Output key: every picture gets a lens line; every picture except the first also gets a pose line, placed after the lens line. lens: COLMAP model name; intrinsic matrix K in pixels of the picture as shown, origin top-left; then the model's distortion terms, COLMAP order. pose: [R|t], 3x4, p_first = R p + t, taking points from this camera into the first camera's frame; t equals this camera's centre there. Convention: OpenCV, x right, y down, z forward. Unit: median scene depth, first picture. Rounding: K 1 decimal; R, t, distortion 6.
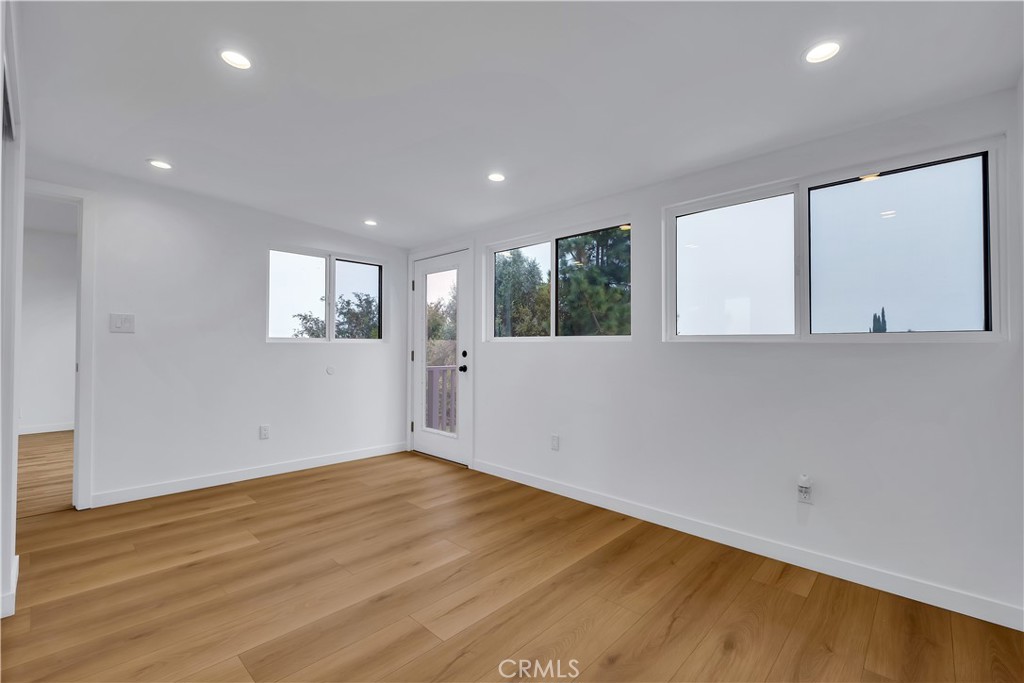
lens RADIAL K [[449.5, 0, 507.7], [0, 449.5, 338.6], [0, 0, 1]] dist [0.002795, 0.000259]
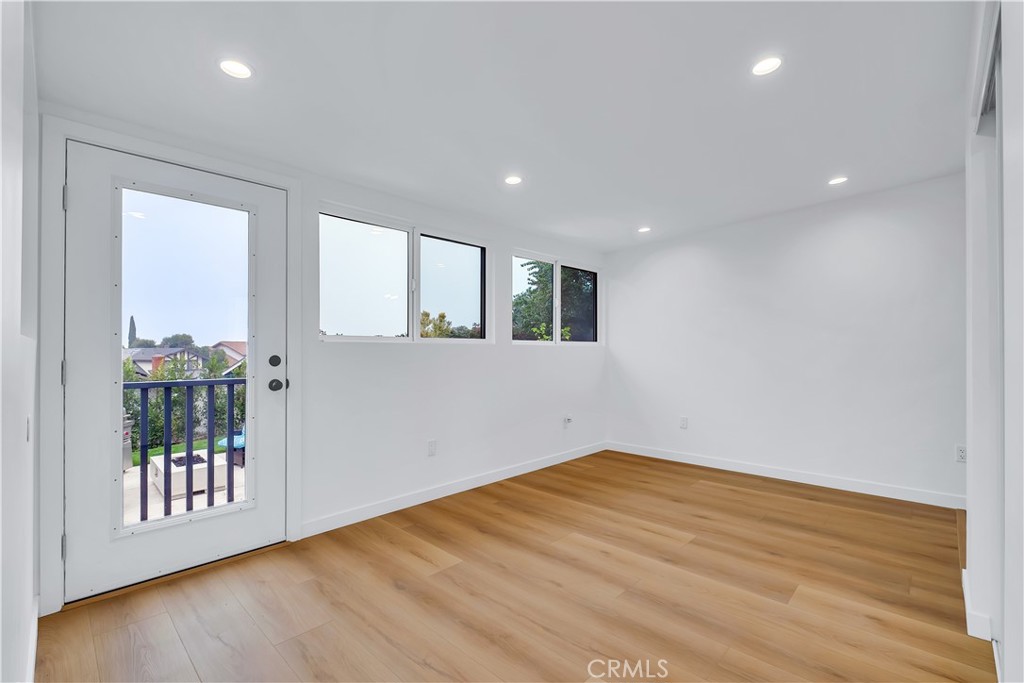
lens RADIAL K [[448.3, 0, 511.8], [0, 448.3, 347.7], [0, 0, 1]] dist [0.001514, 0.000066]
pose [[-0.005058, -0.003111, 0.999982, -1.127183], [-0.019052, 0.999814, 0.003014, 0.012348], [-0.999806, -0.019037, -0.005117, 1.099067]]
